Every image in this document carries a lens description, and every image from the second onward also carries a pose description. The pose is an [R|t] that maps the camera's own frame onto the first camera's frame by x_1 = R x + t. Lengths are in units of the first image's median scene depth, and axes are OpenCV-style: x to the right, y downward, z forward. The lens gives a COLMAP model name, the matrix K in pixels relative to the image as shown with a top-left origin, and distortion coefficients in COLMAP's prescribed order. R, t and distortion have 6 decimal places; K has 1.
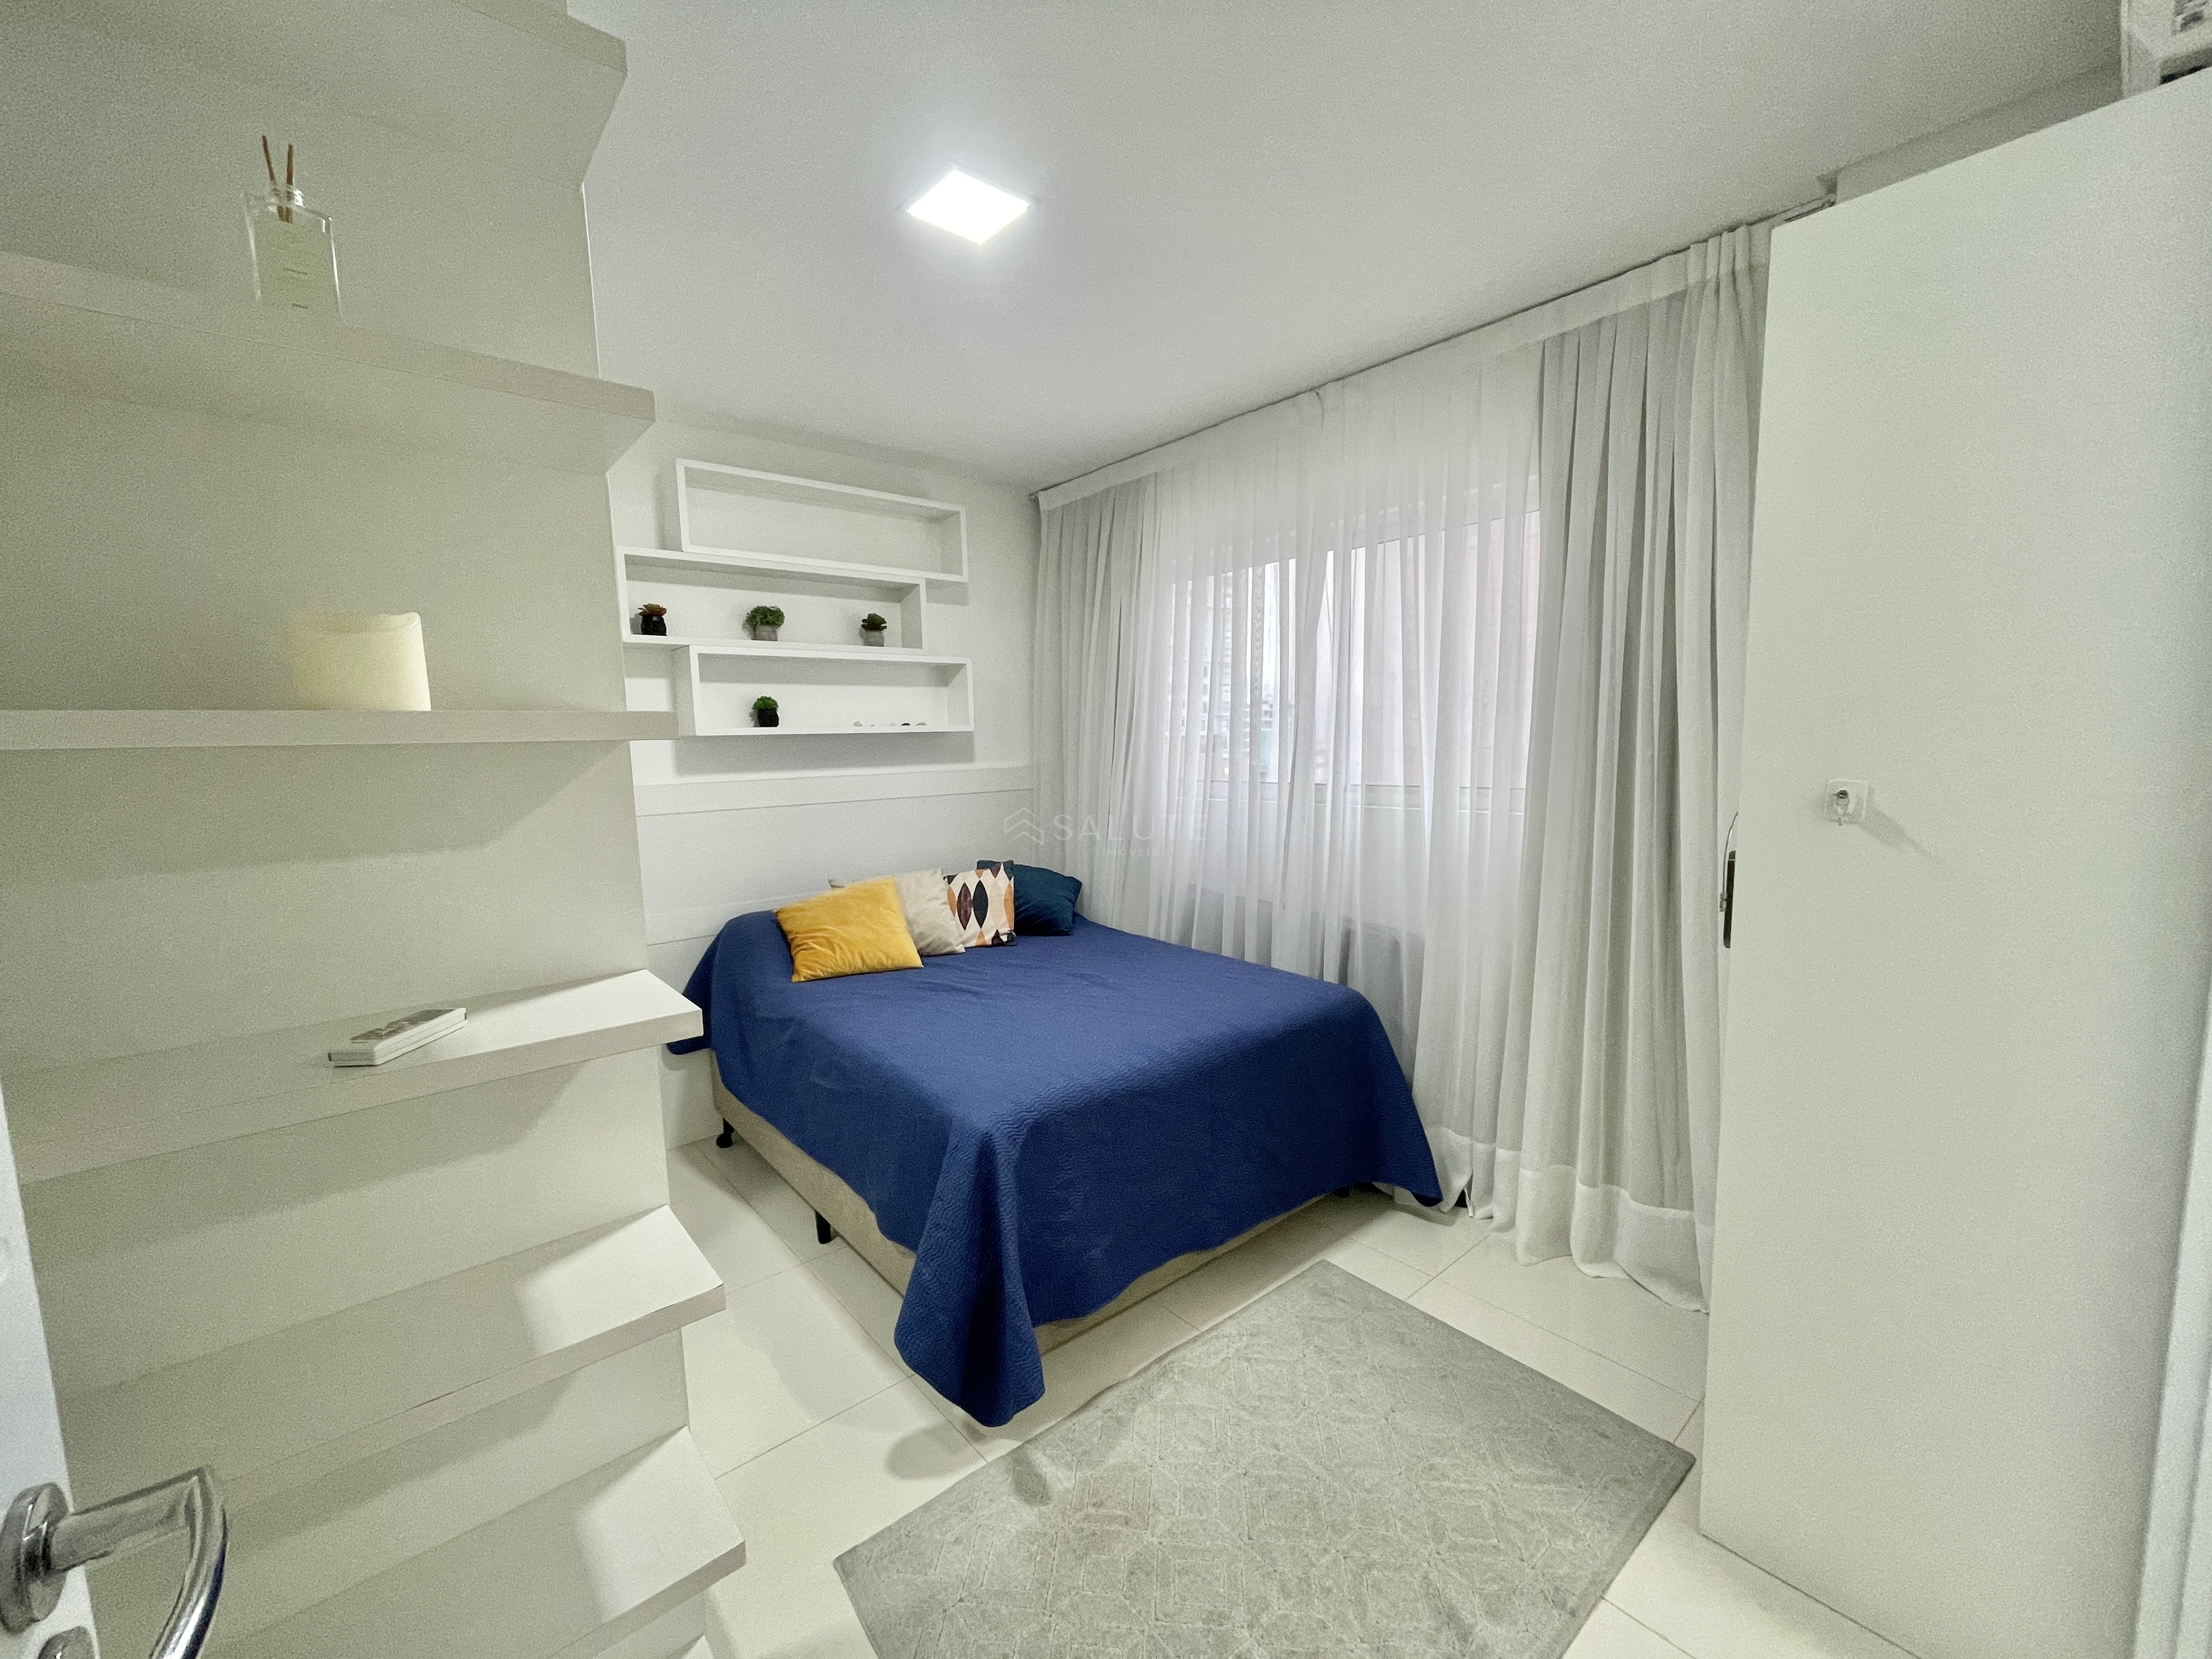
lens RADIAL K [[892.9, 0, 1101.2], [0, 892.9, 838.9], [0, 0, 1]] dist [0.000224, -0.000164]
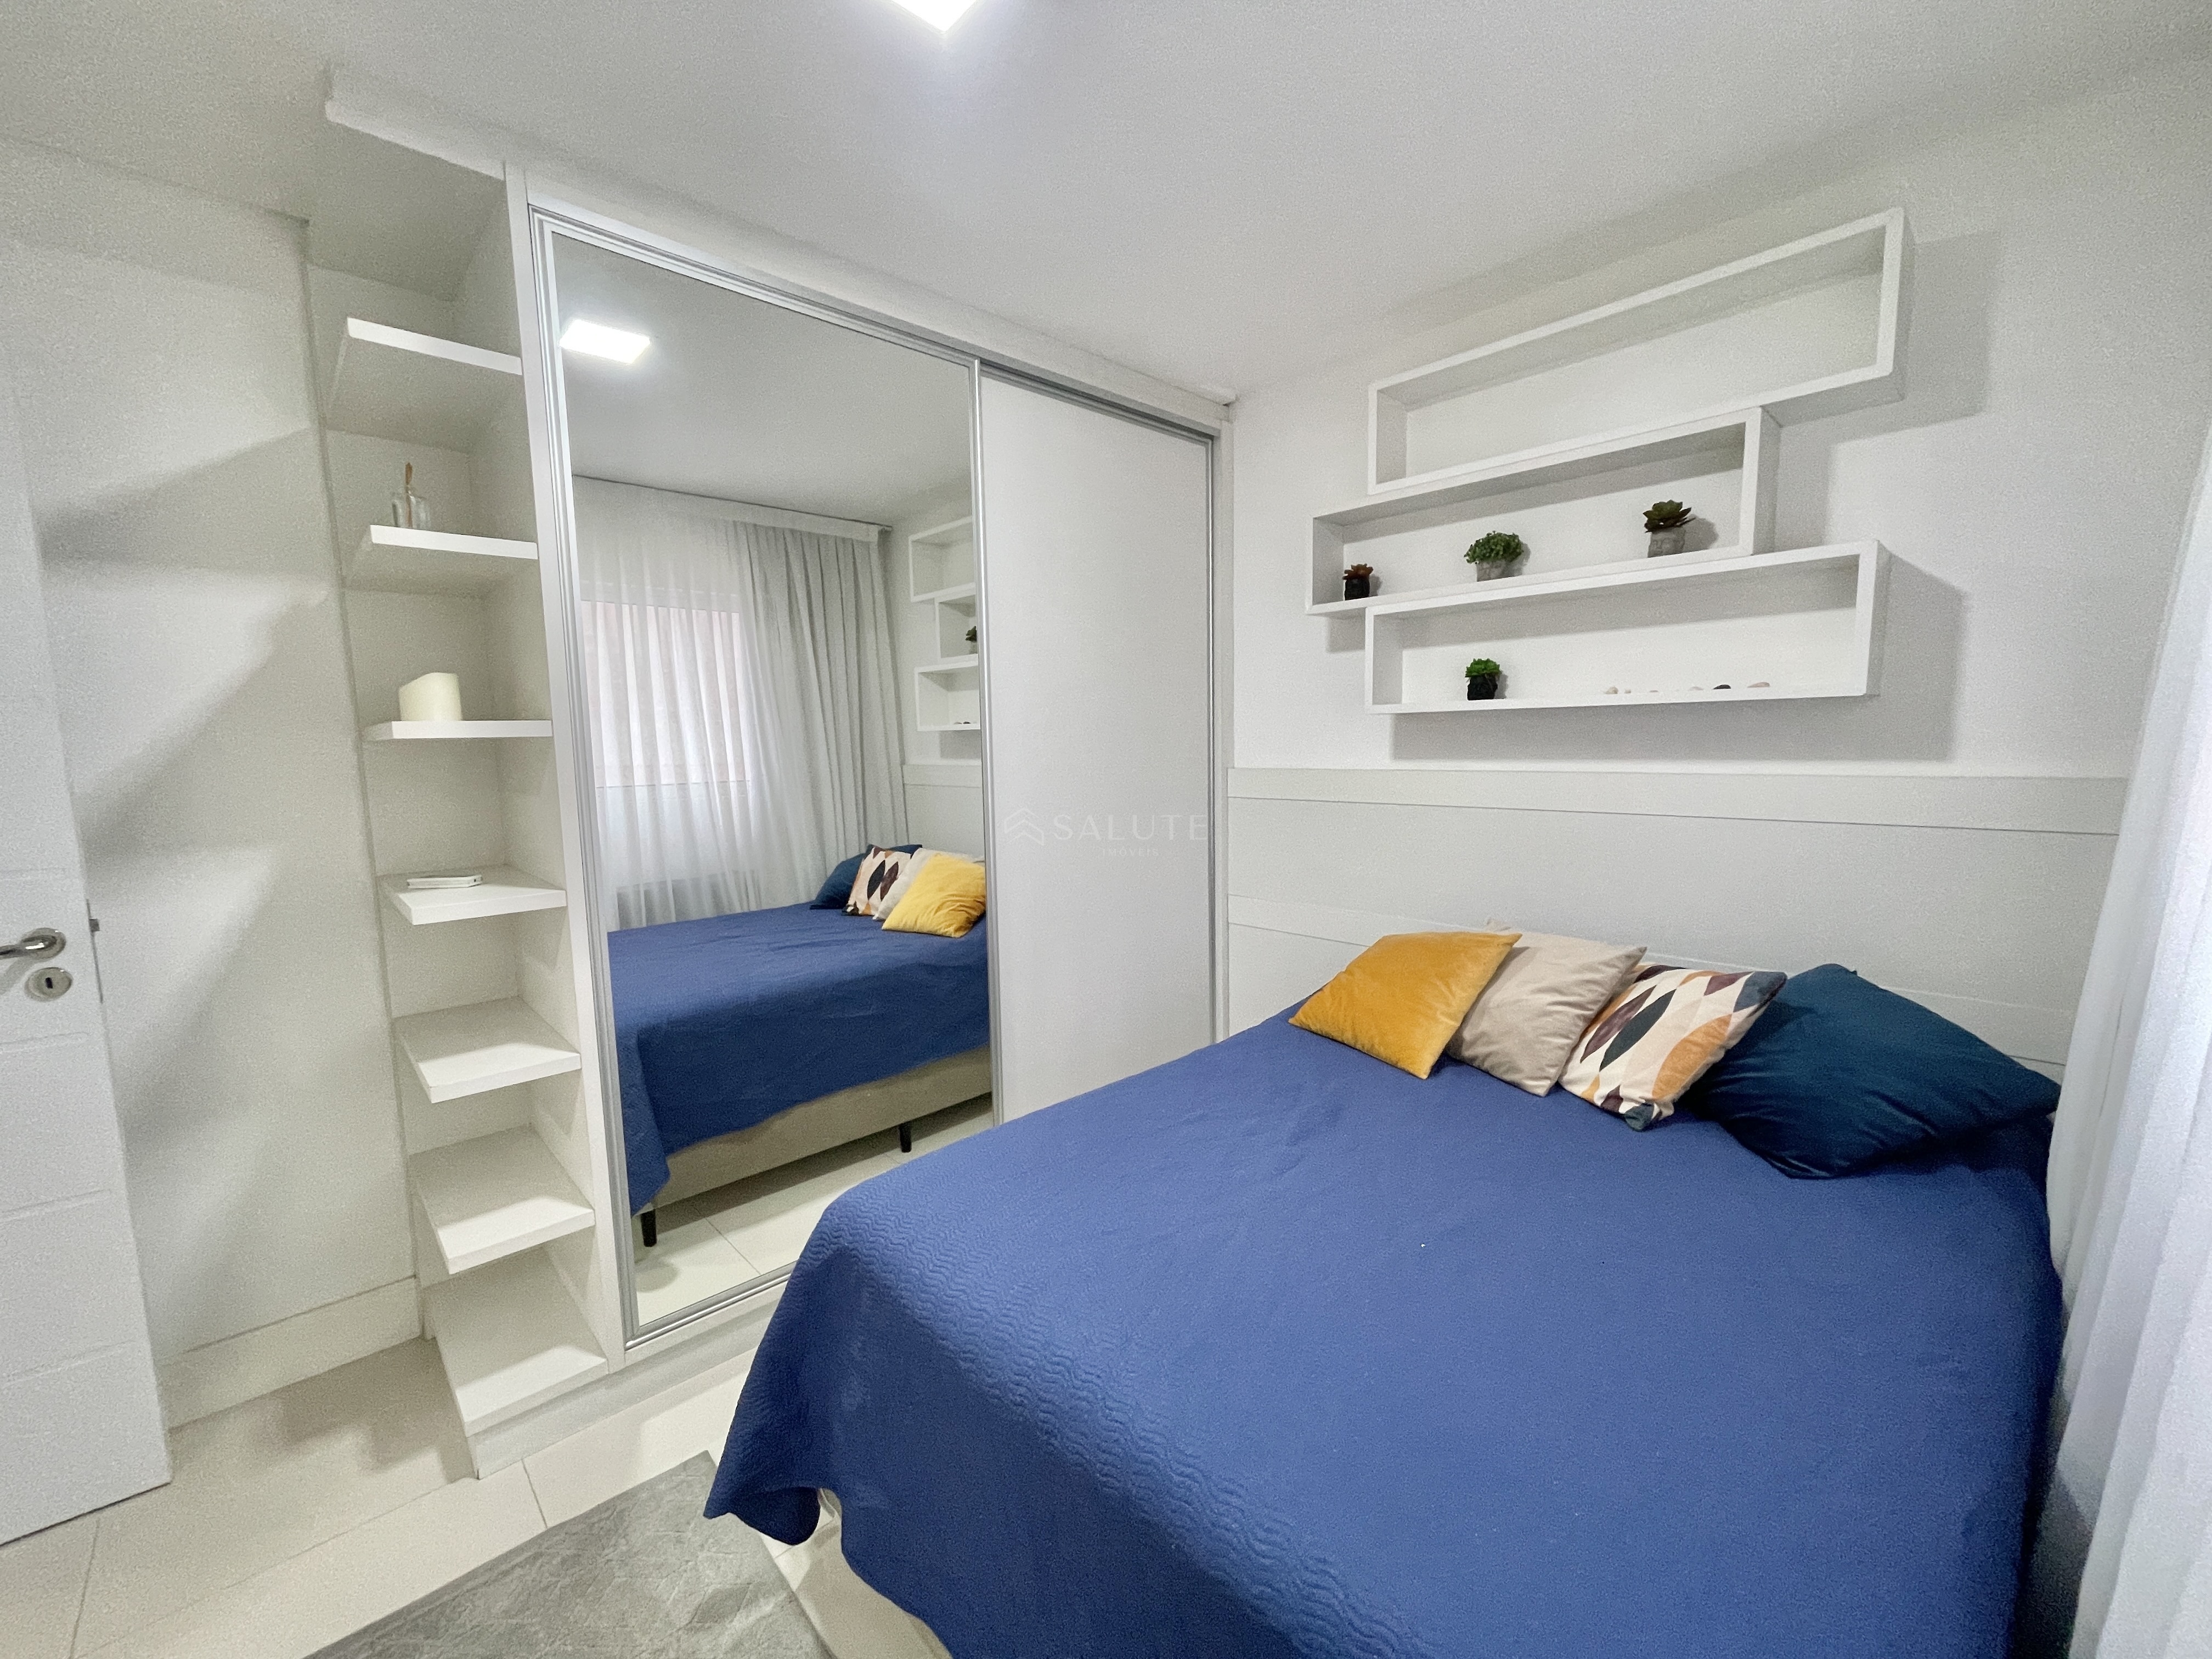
lens RADIAL K [[892.9, 0, 1101.2], [0, 892.9, 838.9], [0, 0, 1]] dist [0.000224, -0.000164]
pose [[0.051154, 0.130090, -0.990182, 0.355052], [-0.098474, 0.987305, 0.124625, -0.072742], [0.993824, 0.091132, 0.063316, 0.650647]]
